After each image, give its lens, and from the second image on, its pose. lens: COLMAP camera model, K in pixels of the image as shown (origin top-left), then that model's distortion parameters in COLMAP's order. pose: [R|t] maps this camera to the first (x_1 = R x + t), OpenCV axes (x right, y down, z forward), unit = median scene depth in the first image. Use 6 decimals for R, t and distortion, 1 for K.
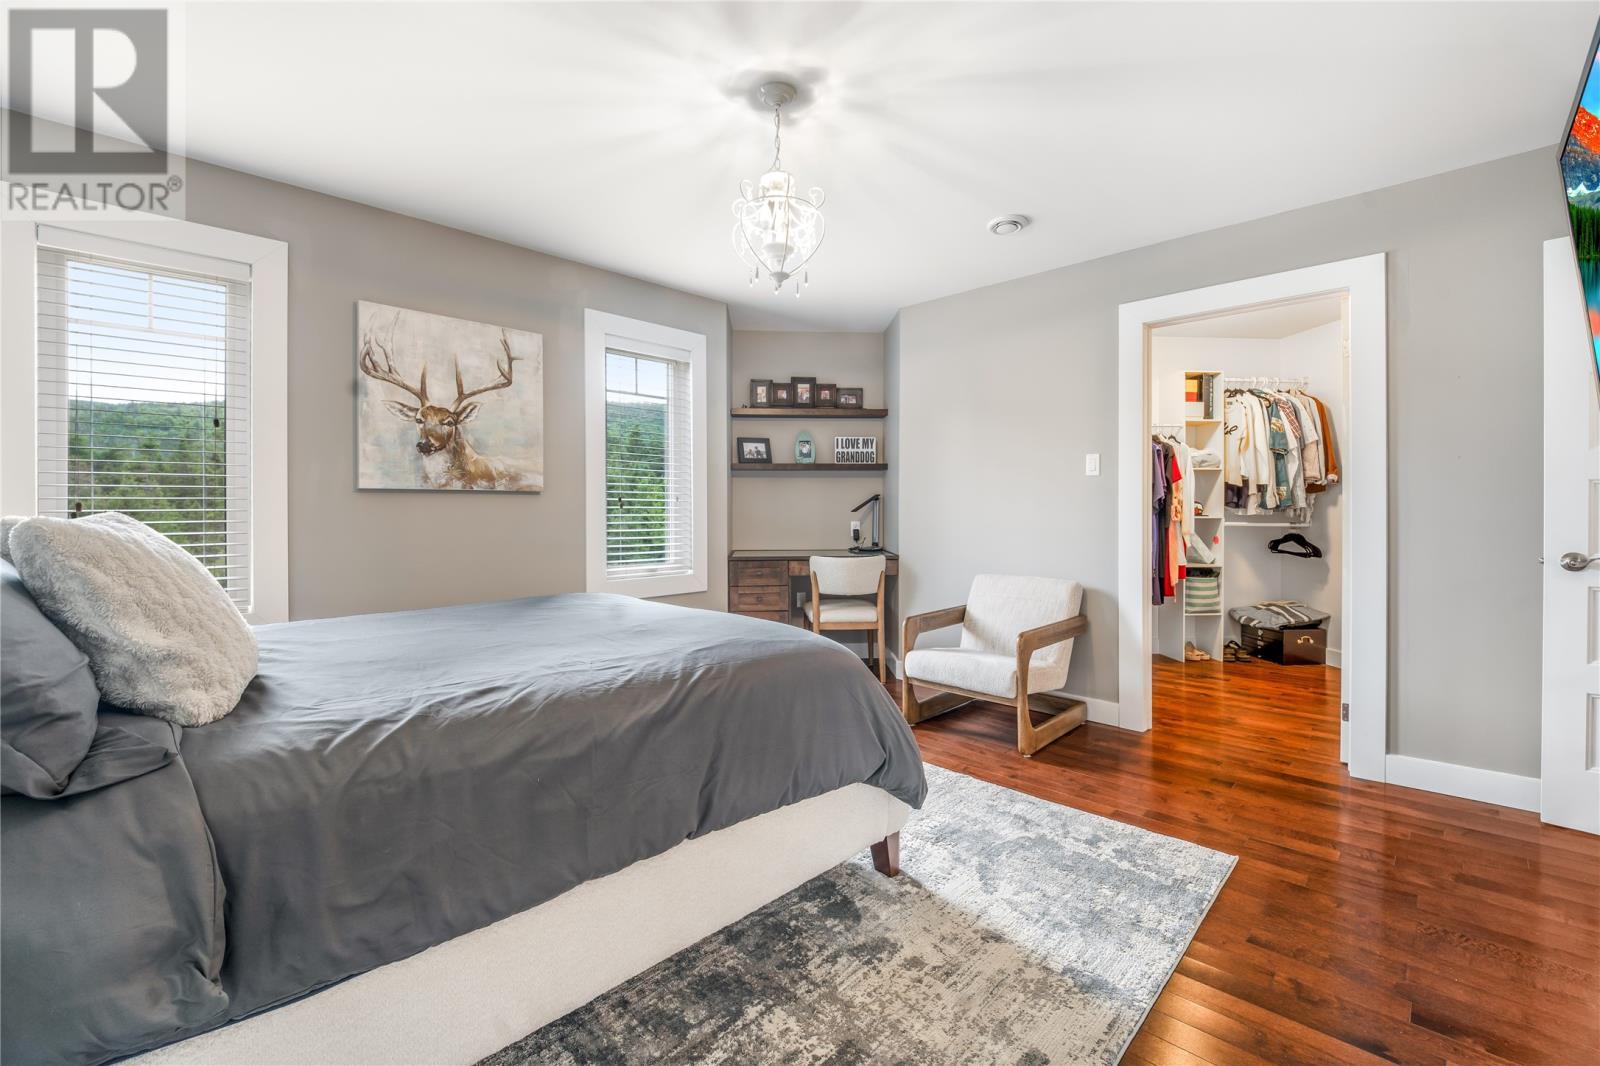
lens RADIAL K [[690.8, 0, 803.9], [0, 690.8, 520.3], [0, 0, 1]] dist [-0.005184, 0.001090]
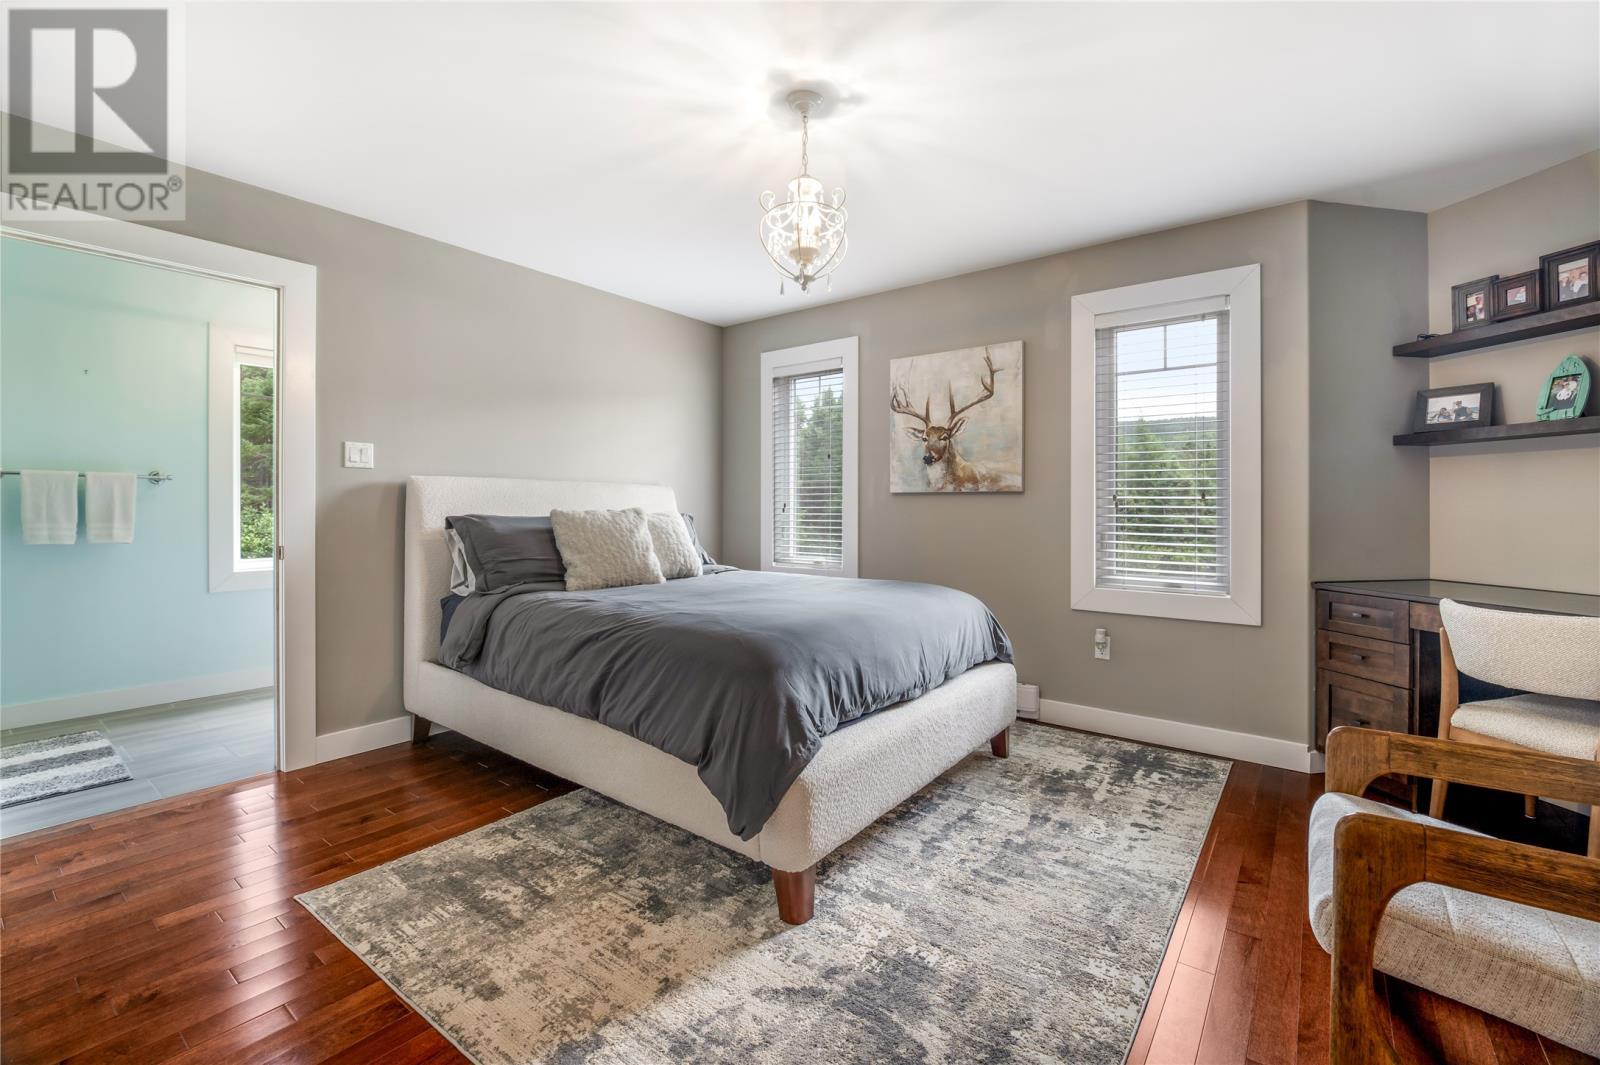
lens RADIAL K [[690.8, 0, 805.5], [0, 690.8, 515.7], [0, 0, 1]] dist [-0.005184, 0.001090]
pose [[0.110246, 0.011866, -0.993833, 0.677821], [-0.021541, 0.999722, 0.009547, -0.009053], [0.993671, 0.020356, 0.110471, 0.617949]]
